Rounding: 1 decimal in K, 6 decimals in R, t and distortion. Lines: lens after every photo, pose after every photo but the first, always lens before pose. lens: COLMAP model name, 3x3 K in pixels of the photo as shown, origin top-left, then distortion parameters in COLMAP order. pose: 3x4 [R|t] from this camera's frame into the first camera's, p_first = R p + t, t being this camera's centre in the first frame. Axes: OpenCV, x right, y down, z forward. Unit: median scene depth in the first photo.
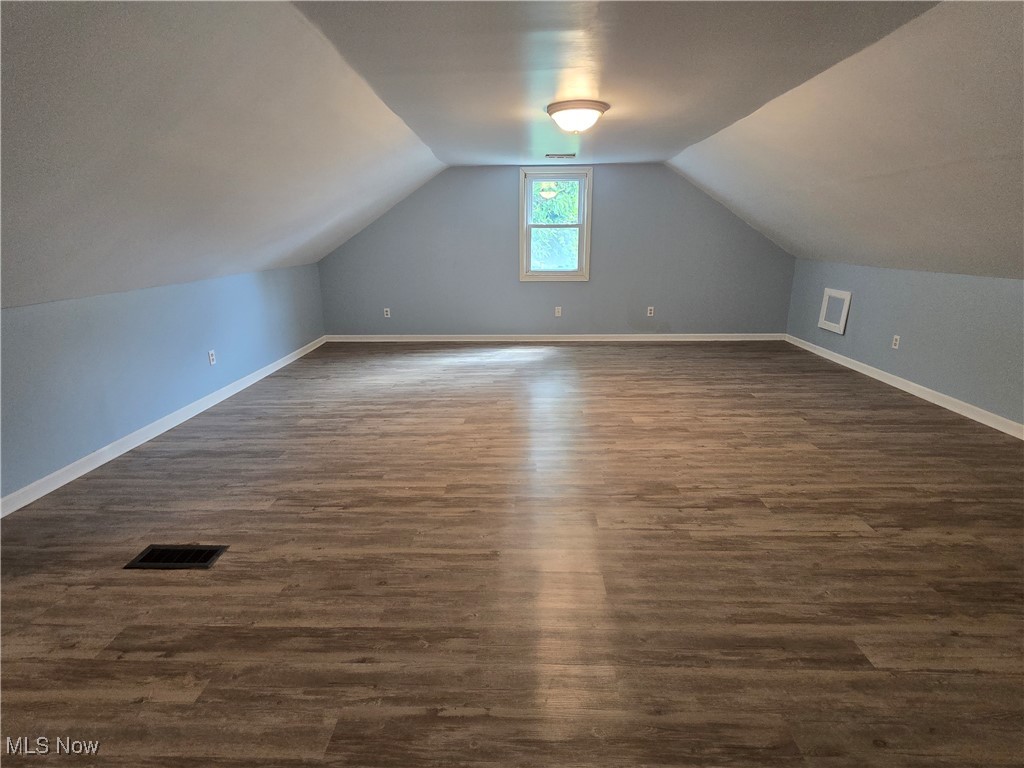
lens RADIAL K [[484.0, 0, 512.0], [0, 484.0, 384.0], [0, 0, 1]] dist [-0.000816, -0.000250]
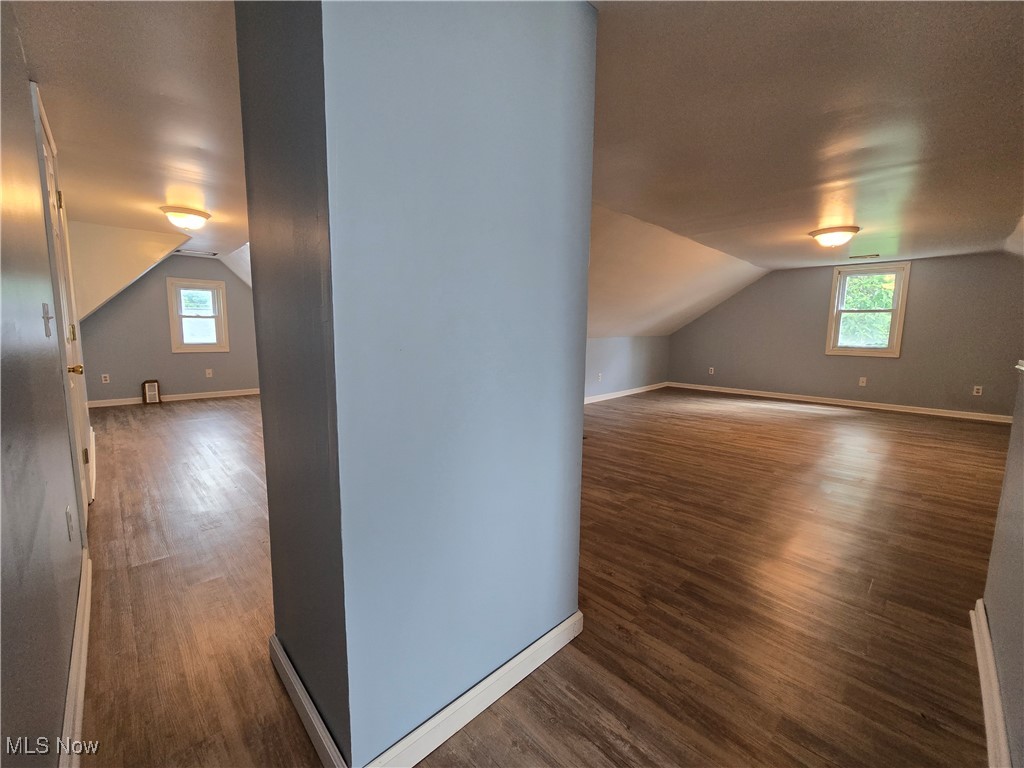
lens RADIAL K [[412.8, 0, 531.8], [0, 412.8, 374.0], [0, 0, 1]] dist [-0.000170, -0.000063]
pose [[0.733487, 0.091018, -0.673582, 0.189161], [-0.214287, 0.971422, -0.102082, 0.108029], [0.645041, 0.219215, 0.732029, -0.248027]]
